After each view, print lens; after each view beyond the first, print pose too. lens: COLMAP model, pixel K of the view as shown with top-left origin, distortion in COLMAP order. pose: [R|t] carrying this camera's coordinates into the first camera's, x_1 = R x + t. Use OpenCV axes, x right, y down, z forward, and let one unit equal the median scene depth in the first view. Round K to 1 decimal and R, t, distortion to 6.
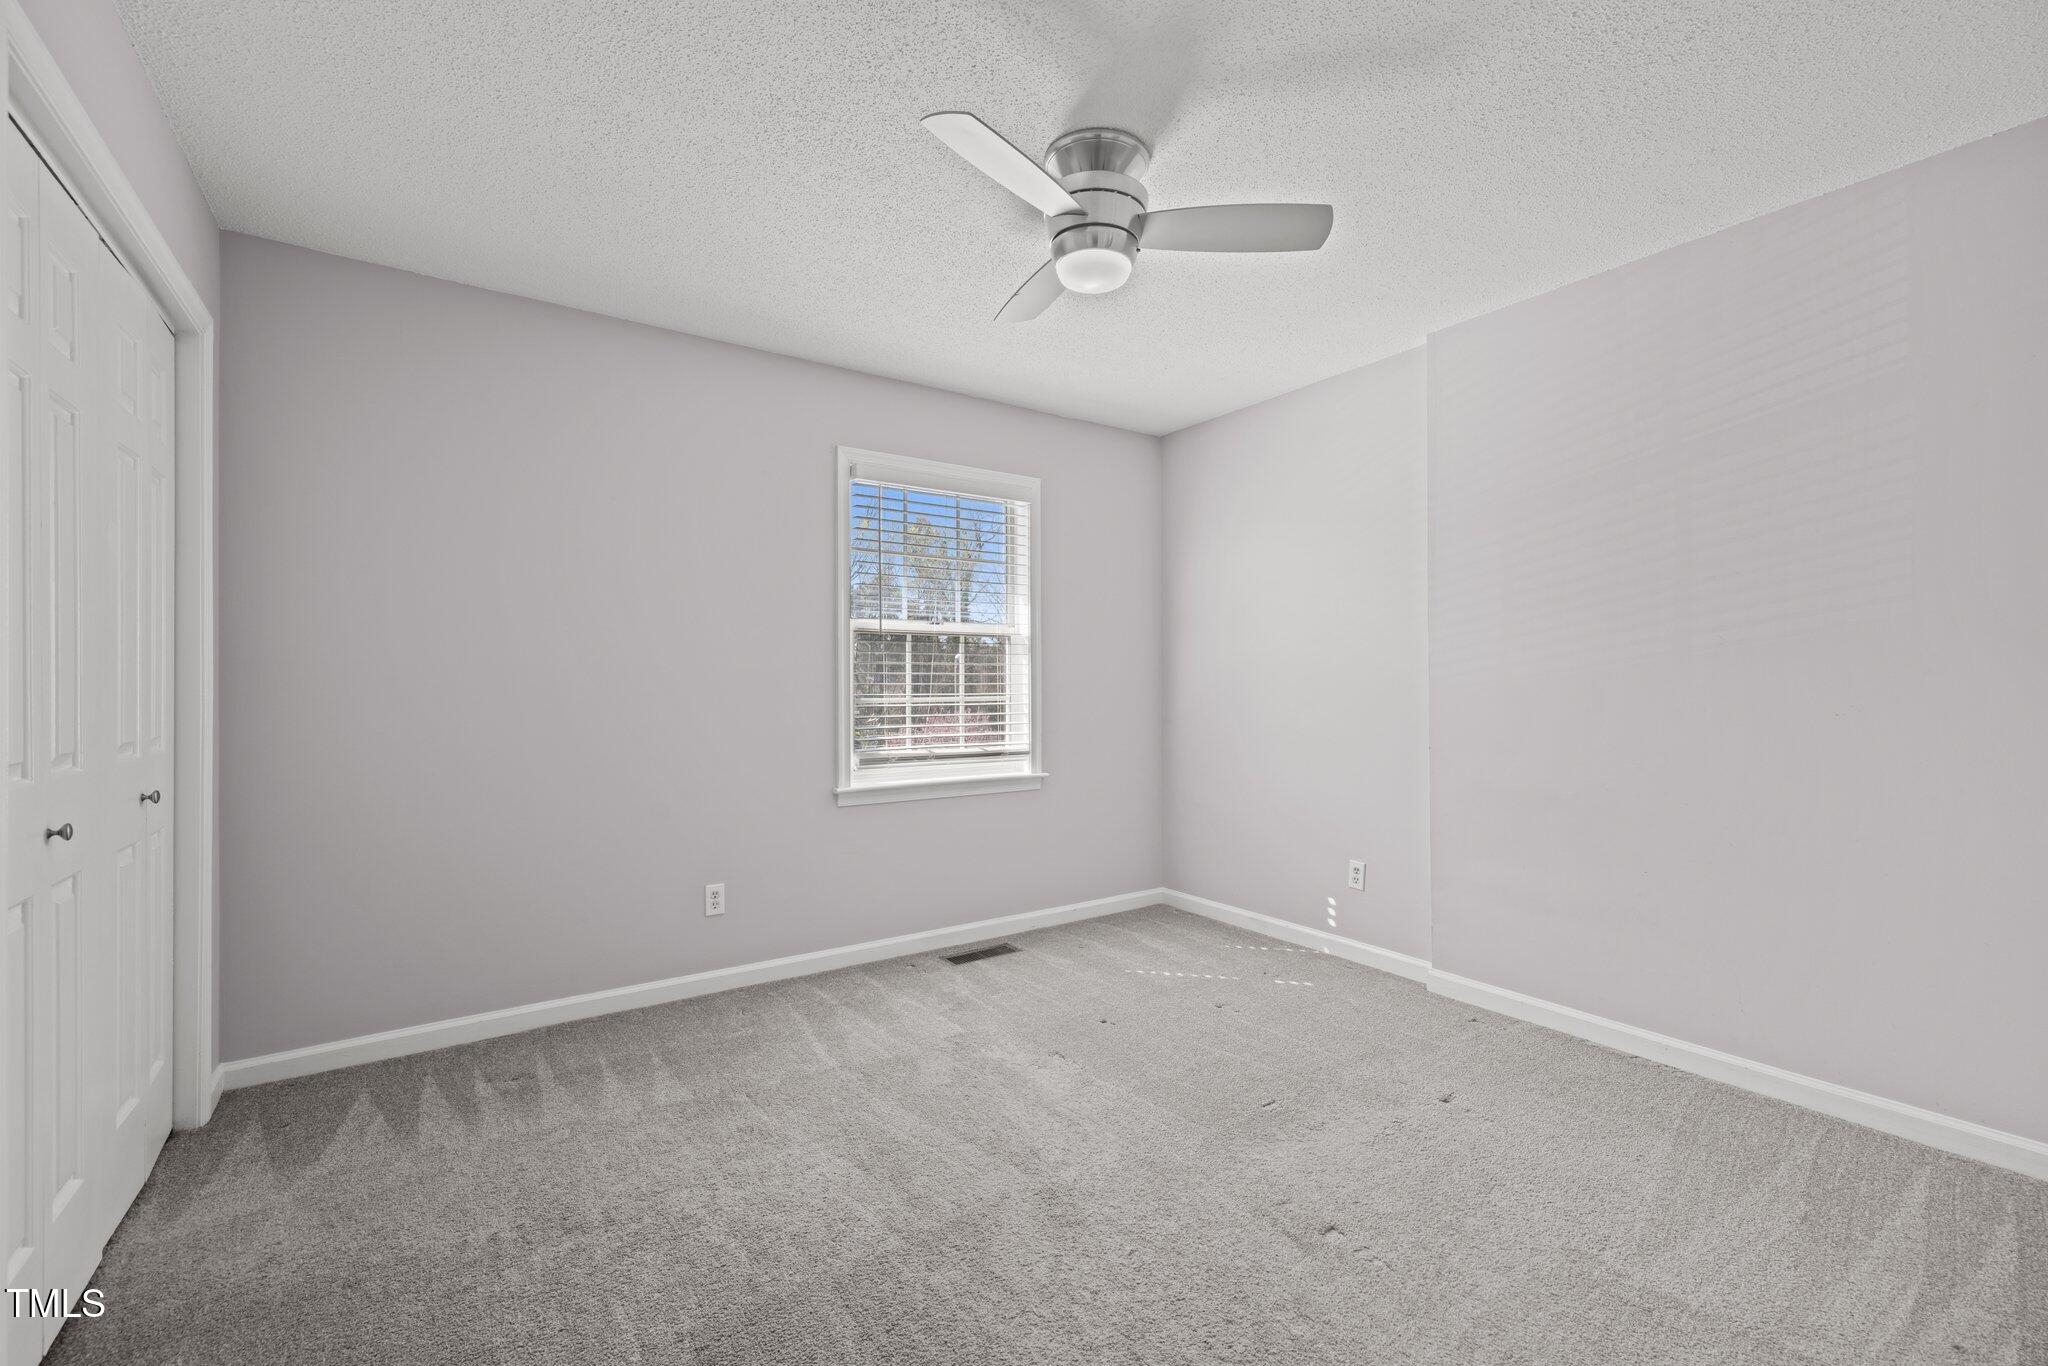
lens RADIAL K [[862.6, 0, 1020.4], [0, 862.6, 684.3], [0, 0, 1]] dist [0.000795, 0.000328]
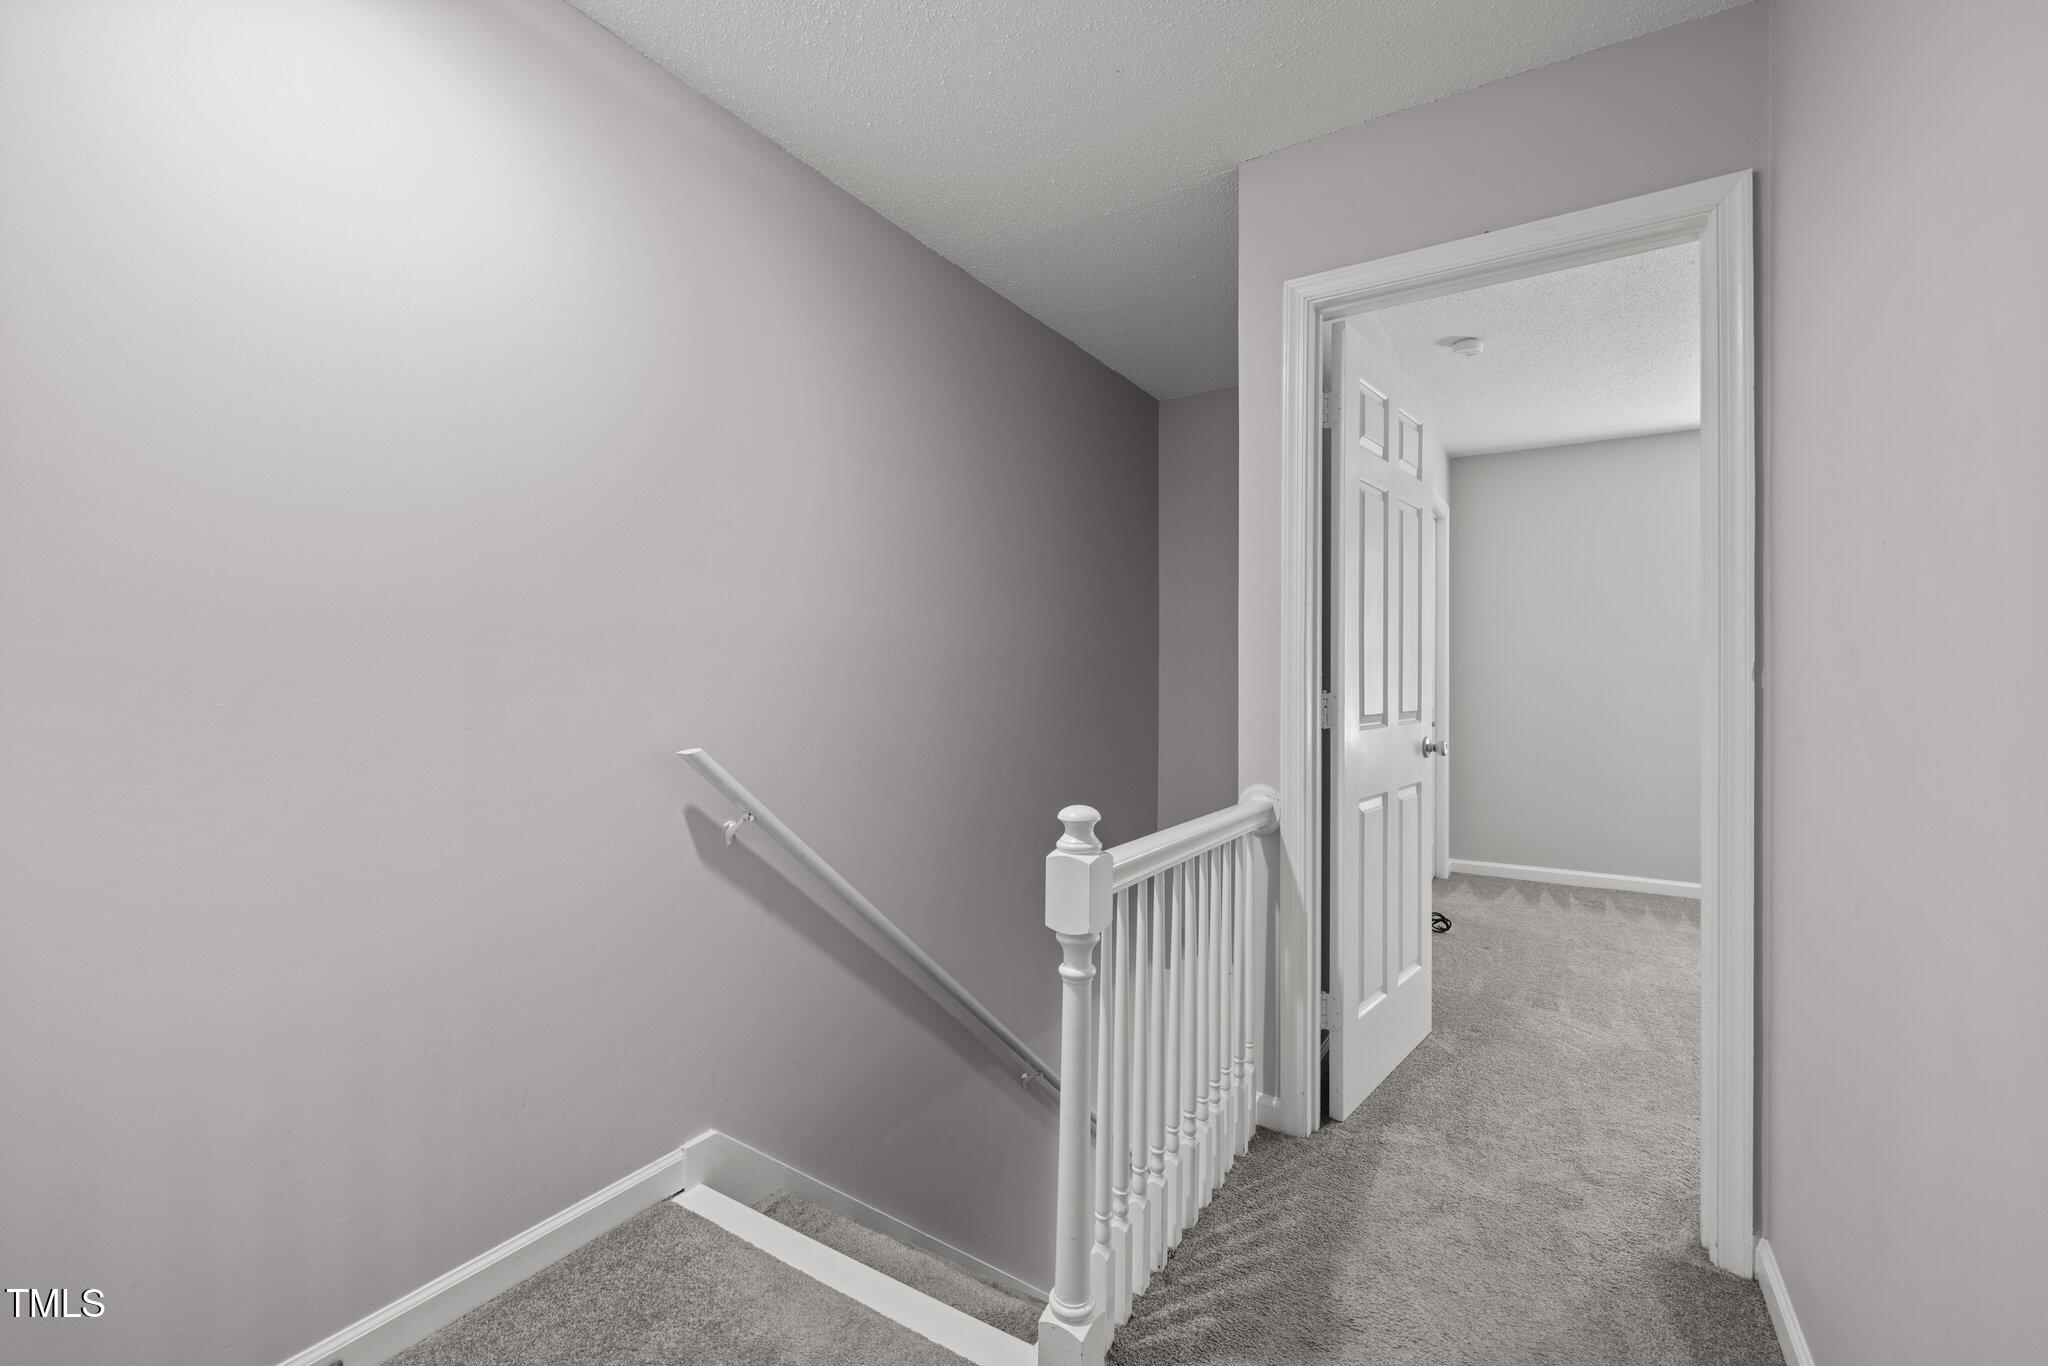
lens RADIAL K [[862.6, 0, 1020.4], [0, 862.6, 684.3], [0, 0, 1]] dist [0.000795, 0.000328]
pose [[0.395399, 0.002348, -0.918507, 0.622674], [-0.003666, 0.999993, 0.000978, 0.016029], [0.918502, 0.002980, 0.395404, -0.840749]]
